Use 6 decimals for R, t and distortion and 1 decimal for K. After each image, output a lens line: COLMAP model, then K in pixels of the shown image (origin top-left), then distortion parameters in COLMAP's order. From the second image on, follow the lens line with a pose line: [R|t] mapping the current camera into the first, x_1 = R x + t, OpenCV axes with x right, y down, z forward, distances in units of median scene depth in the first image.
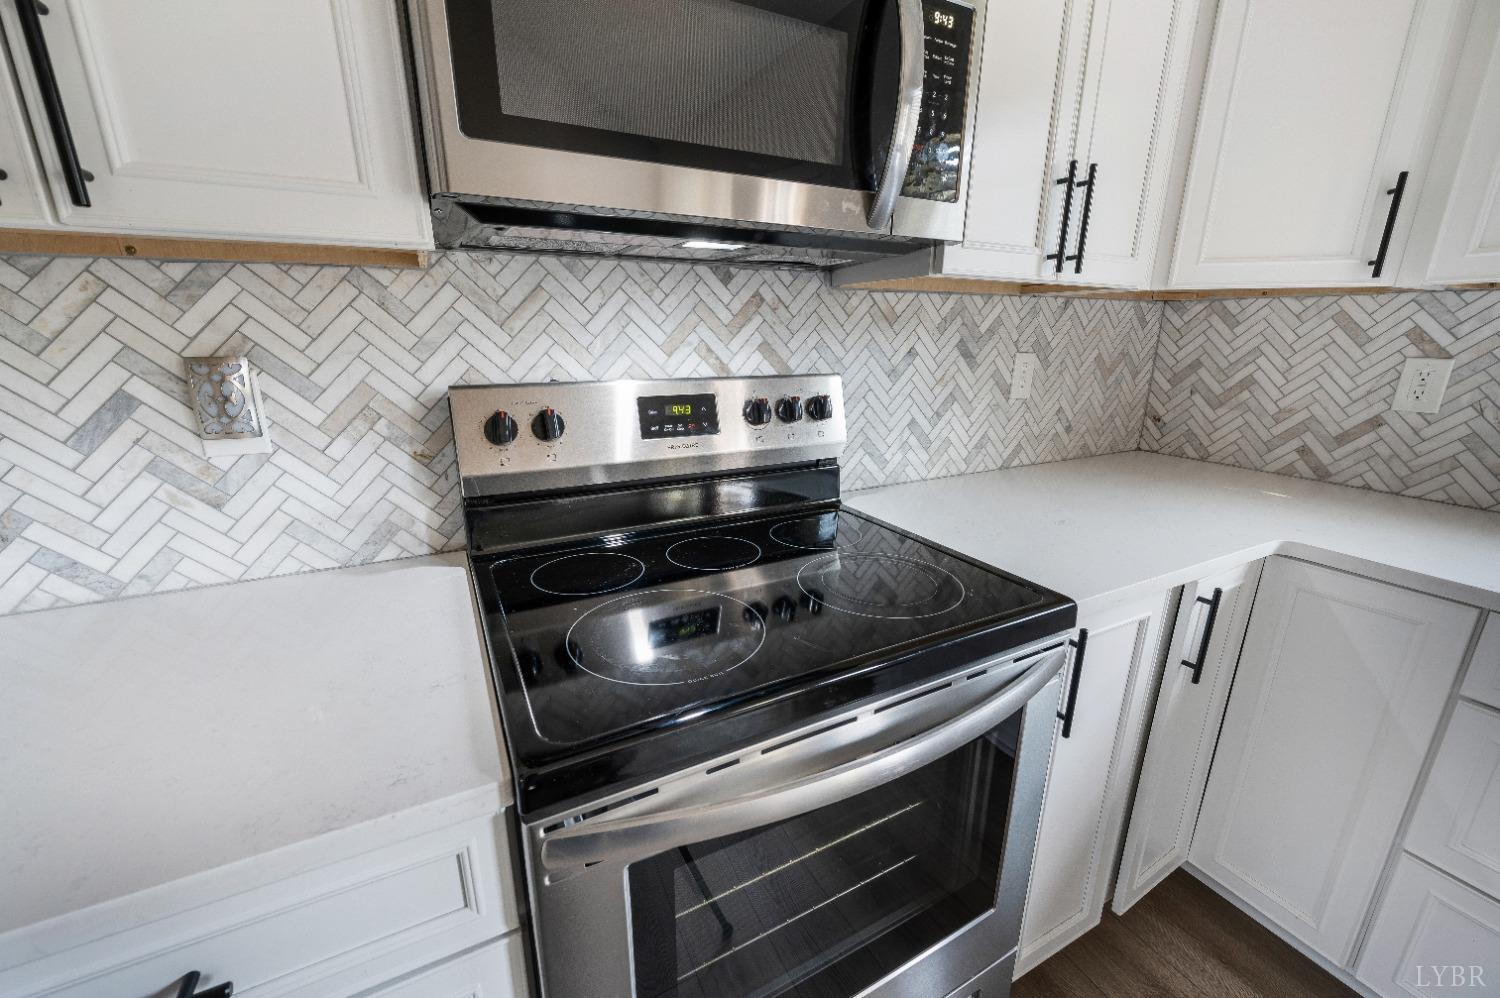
lens RADIAL K [[597.9, 0, 750.9], [0, 597.9, 499.2], [0, 0, 1]] dist [-0.000144, -0.000017]
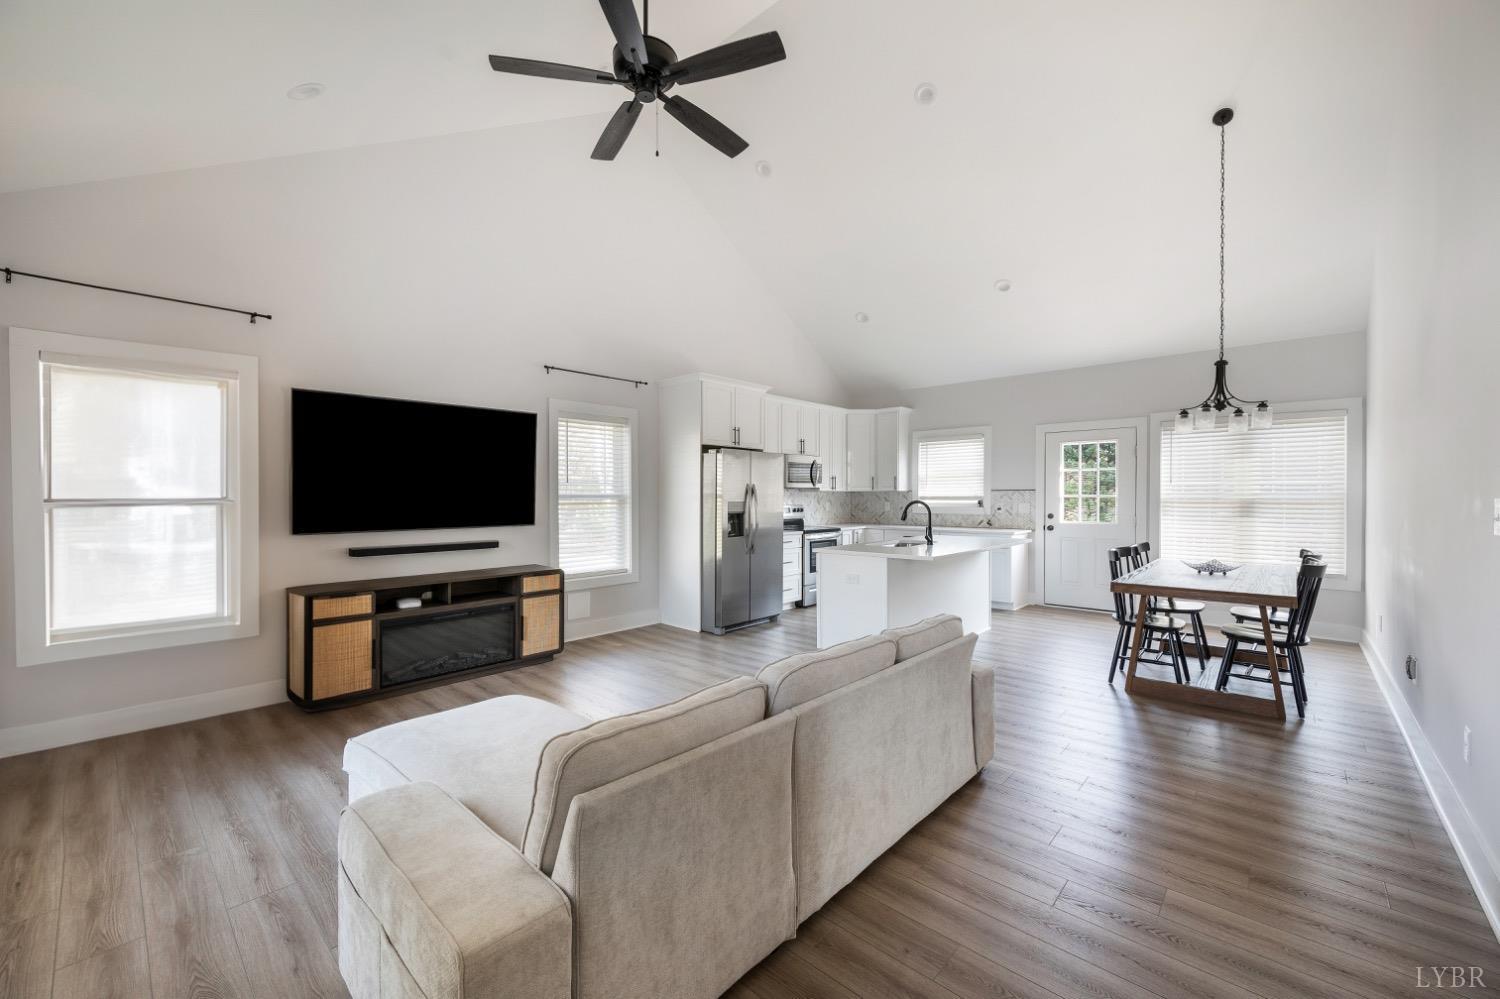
lens RADIAL K [[597.9, 0, 749.1], [0, 597.9, 498.8], [0, 0, 1]] dist [-0.000144, -0.000017]
pose [[0.940840, -0.010129, 0.338701, -2.655455], [0.101634, 0.961968, -0.253552, 1.335834], [-0.323251, 0.272975, 0.906087, -4.781366]]
